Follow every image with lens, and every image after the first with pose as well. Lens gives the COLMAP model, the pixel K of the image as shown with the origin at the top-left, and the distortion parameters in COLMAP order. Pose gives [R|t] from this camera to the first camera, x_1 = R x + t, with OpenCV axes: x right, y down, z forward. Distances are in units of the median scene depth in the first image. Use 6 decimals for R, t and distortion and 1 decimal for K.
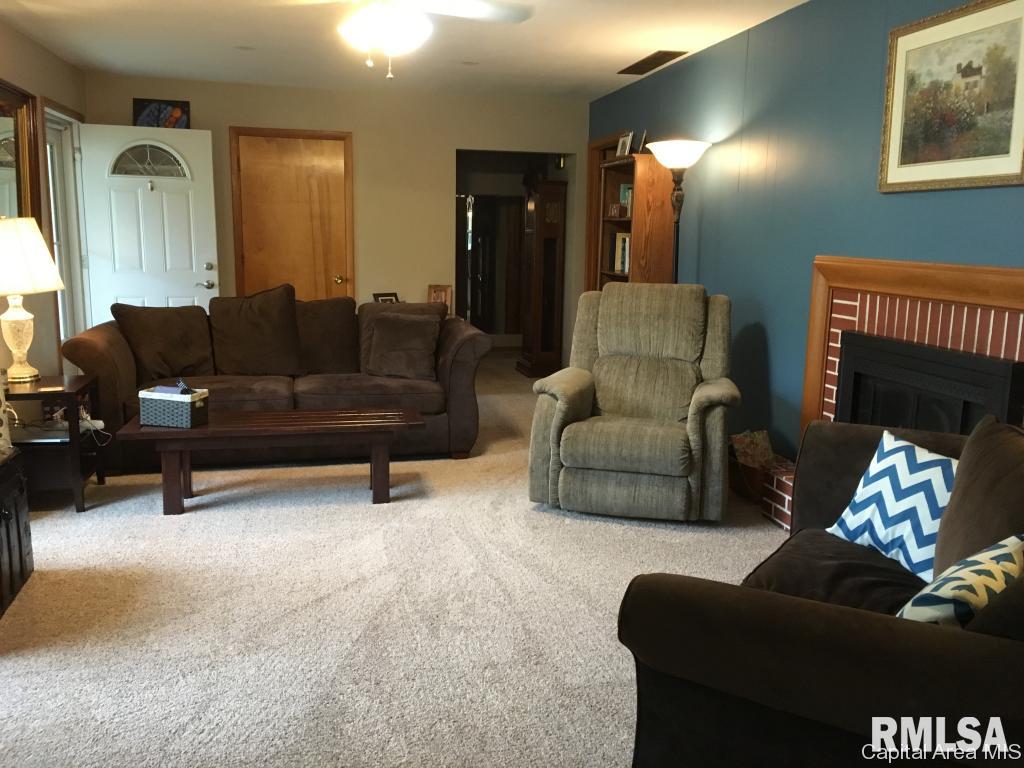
lens RADIAL K [[874.9, 0, 512.0], [0, 874.9, 384.0], [0, 0, 1]] dist [0.078147, -0.101533]
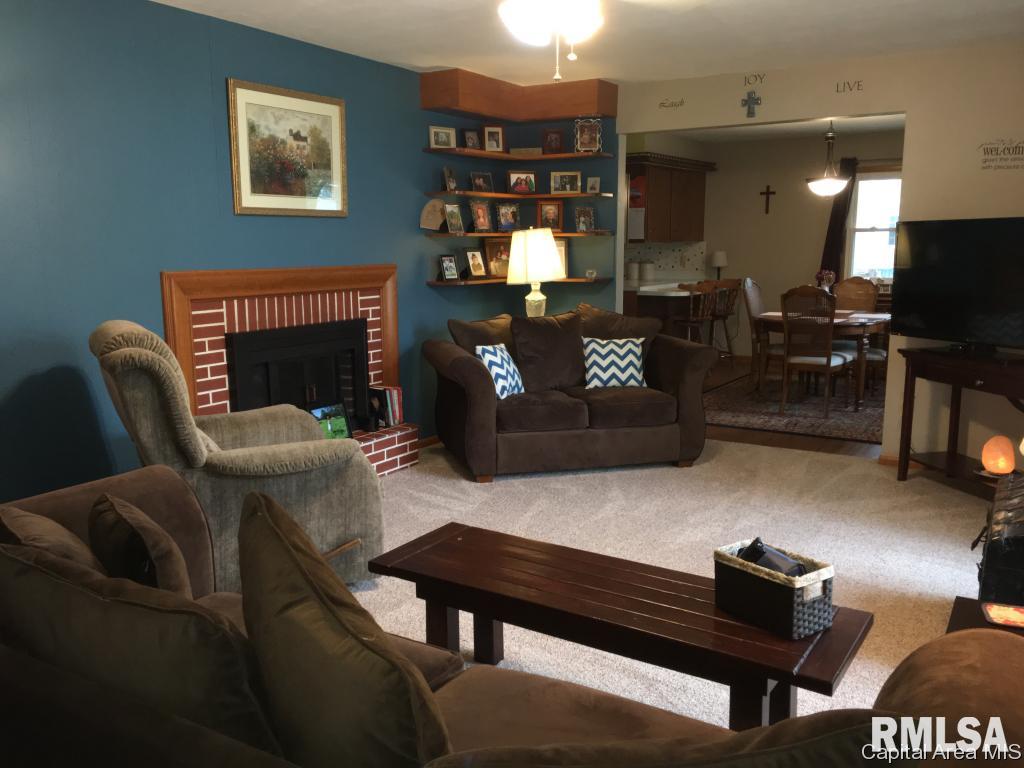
lens RADIAL K [[874.9, 0, 512.0], [0, 874.9, 384.0], [0, 0, 1]] dist [0.078147, -0.101533]
pose [[-0.709136, -0.145366, 0.689923, -0.765227], [0.101570, 0.947247, 0.303983, -0.351216], [-0.697717, 0.285641, -0.656963, 1.726763]]
